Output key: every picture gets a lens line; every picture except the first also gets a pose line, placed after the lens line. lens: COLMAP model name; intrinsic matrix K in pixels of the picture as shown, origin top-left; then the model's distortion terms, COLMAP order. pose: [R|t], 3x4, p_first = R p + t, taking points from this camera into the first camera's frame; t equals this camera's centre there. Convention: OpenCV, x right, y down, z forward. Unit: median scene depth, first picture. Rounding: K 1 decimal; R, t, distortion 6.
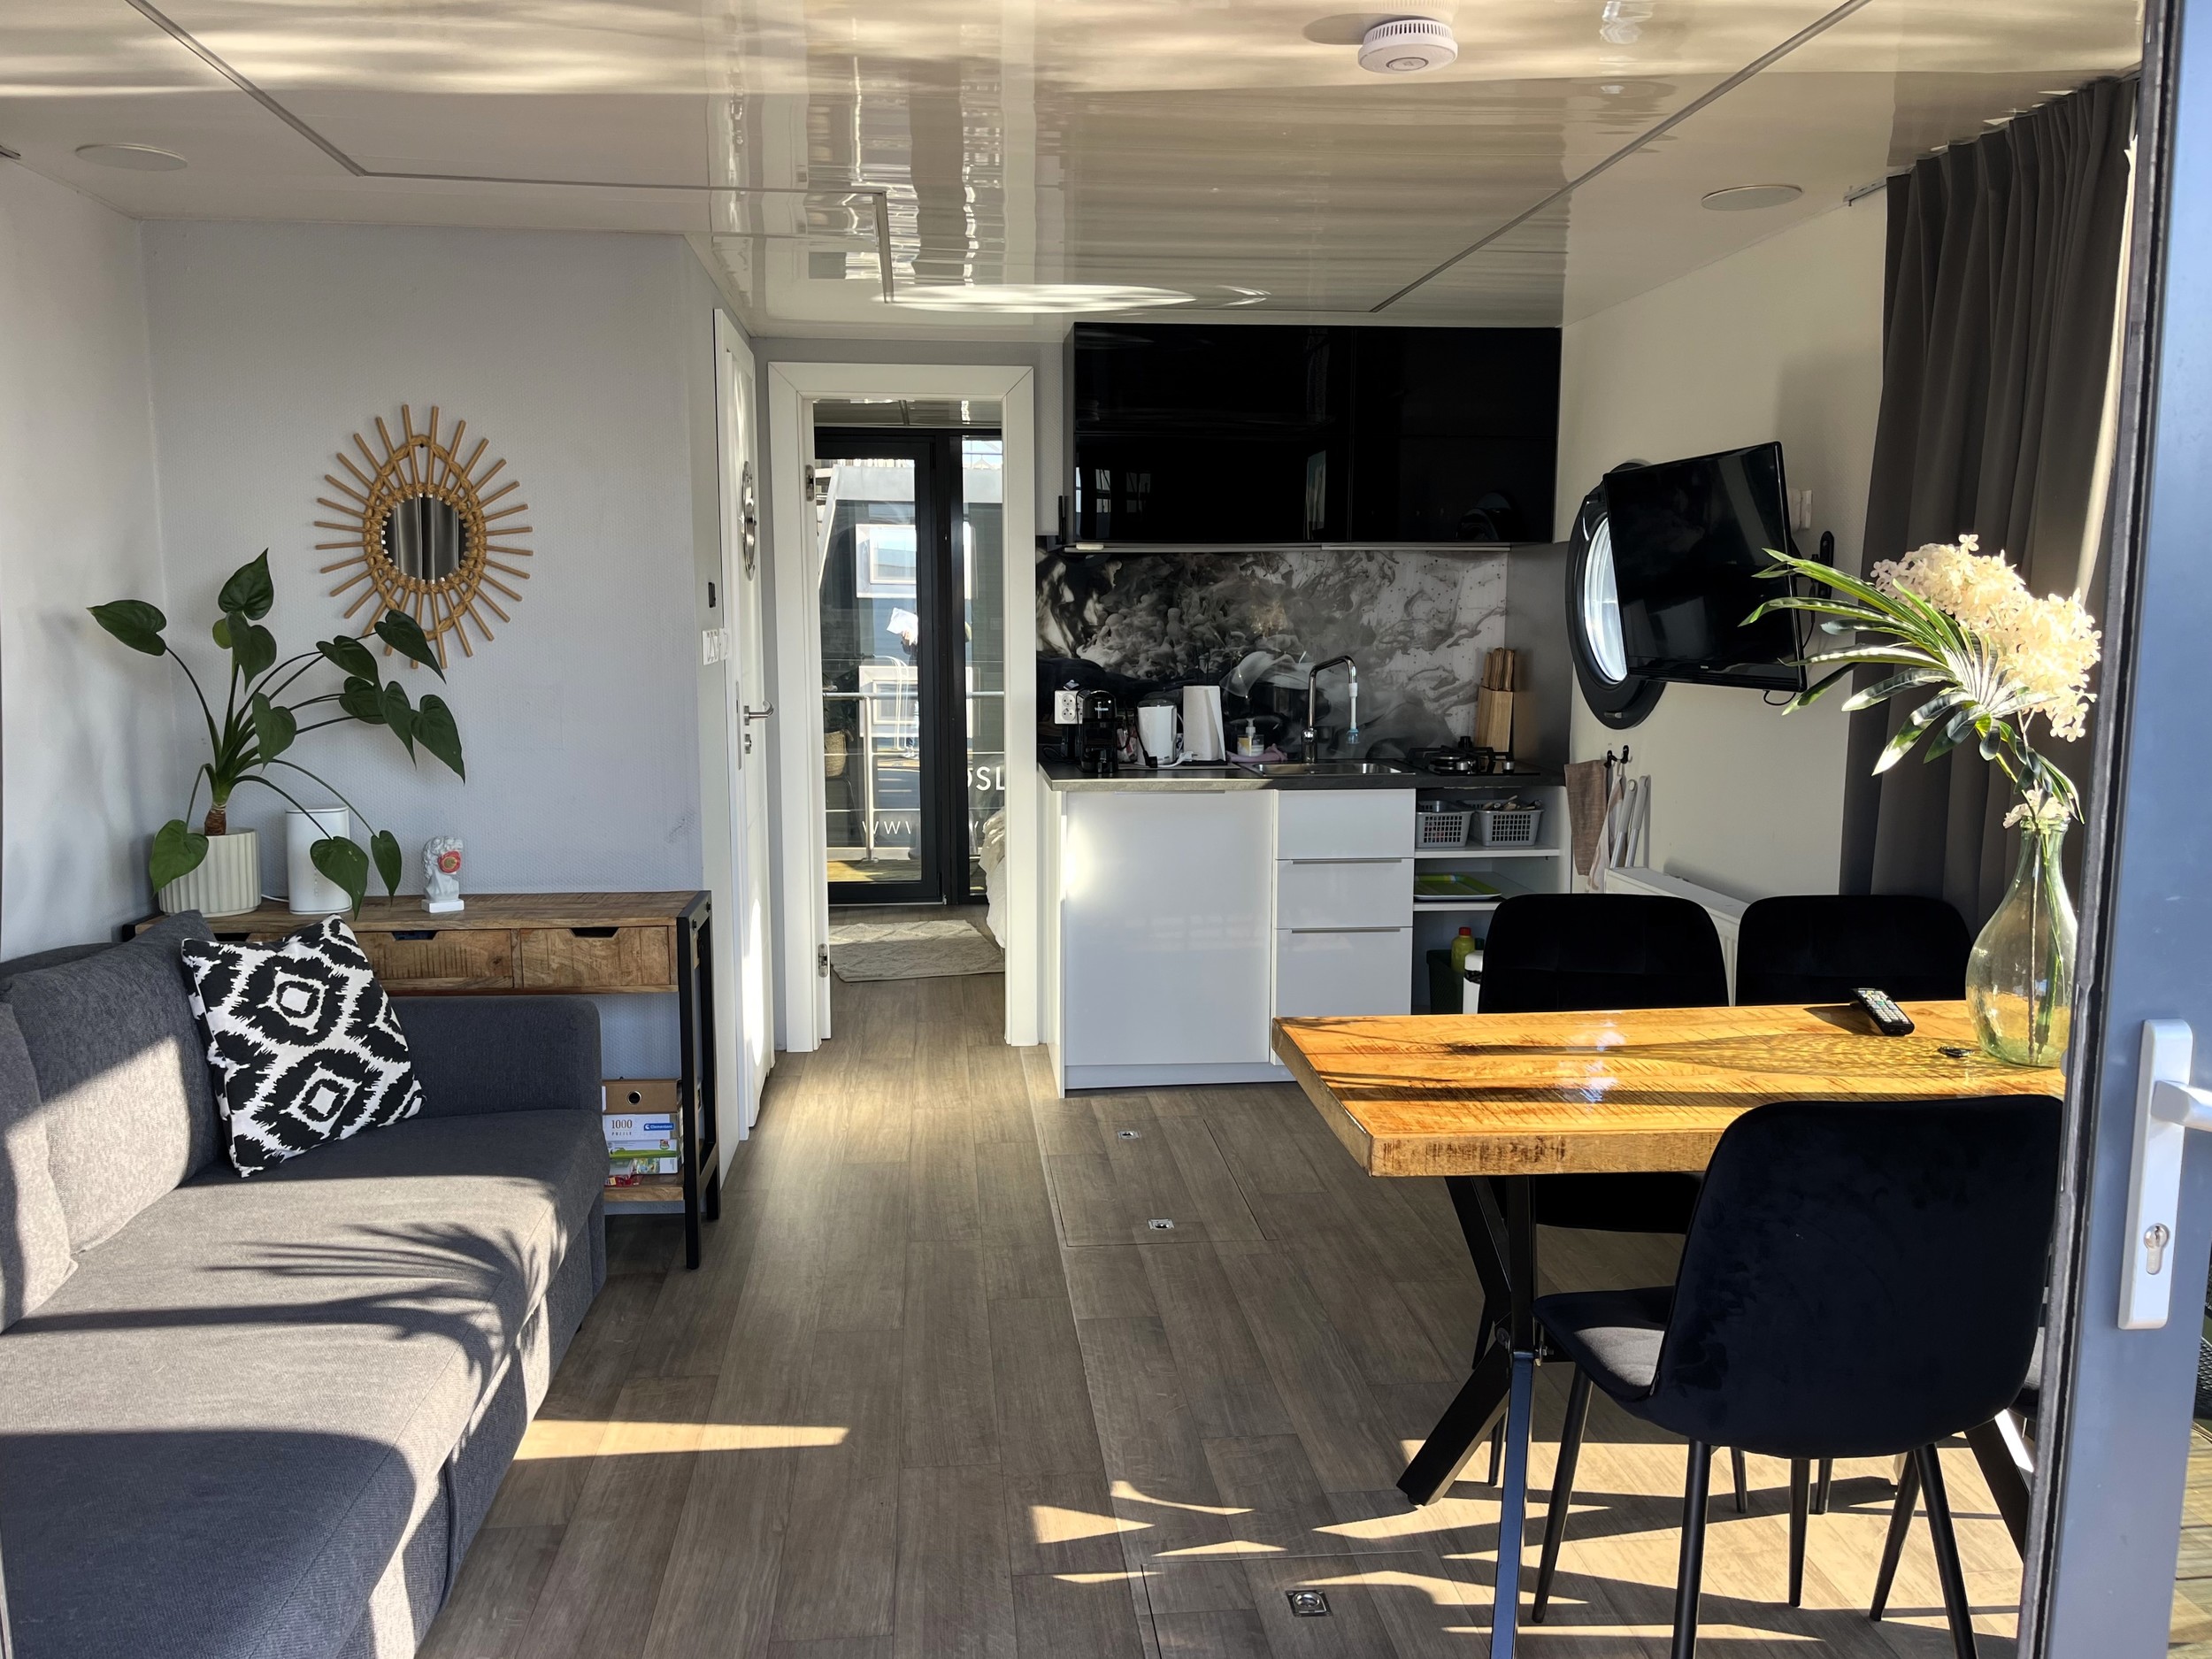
lens RADIAL K [[1686.7, 0, 1045.5], [0, 1686.7, 837.3], [0, 0, 1]] dist [0.003239, -0.001060]
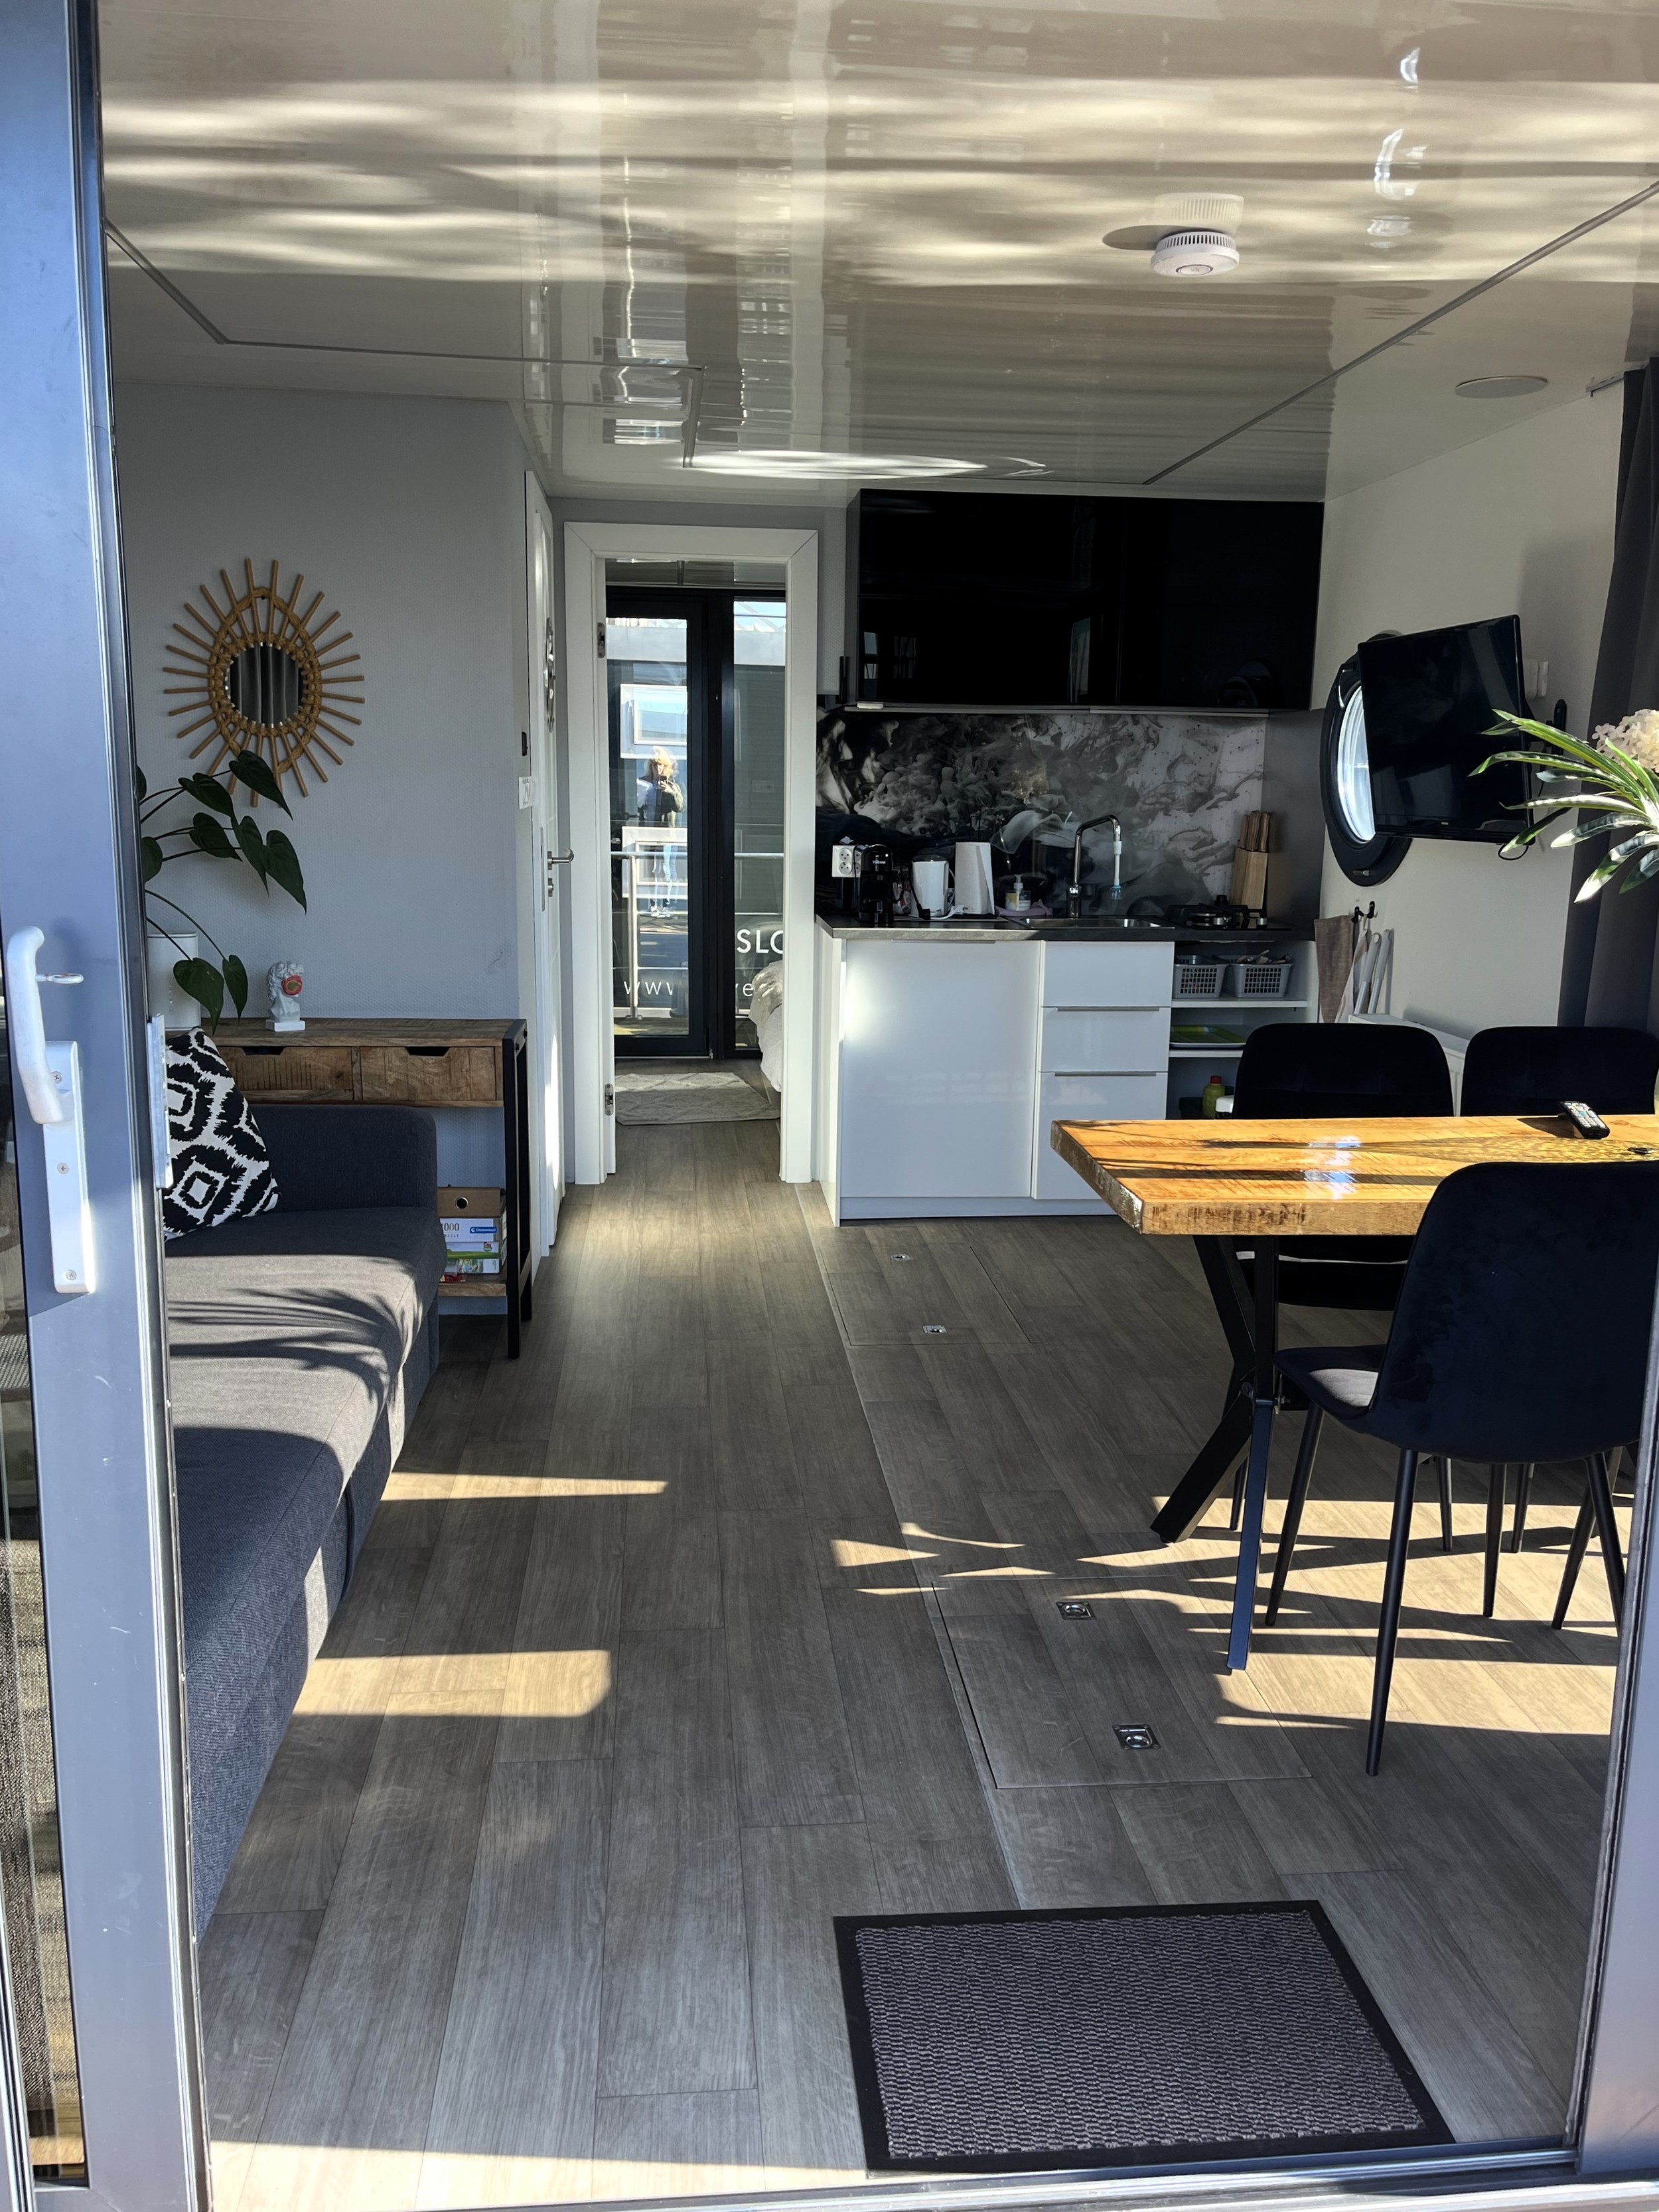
lens RADIAL K [[1686.6, 0, 812.7], [0, 1686.6, 1097.2], [0, 0, 1]] dist [0.003239, -0.001060]
pose [[0.999833, 0.014163, 0.011579, -0.029589], [-0.014762, 0.998465, 0.053378, 0.024229], [-0.010806, -0.053540, 0.998507, -0.098177]]
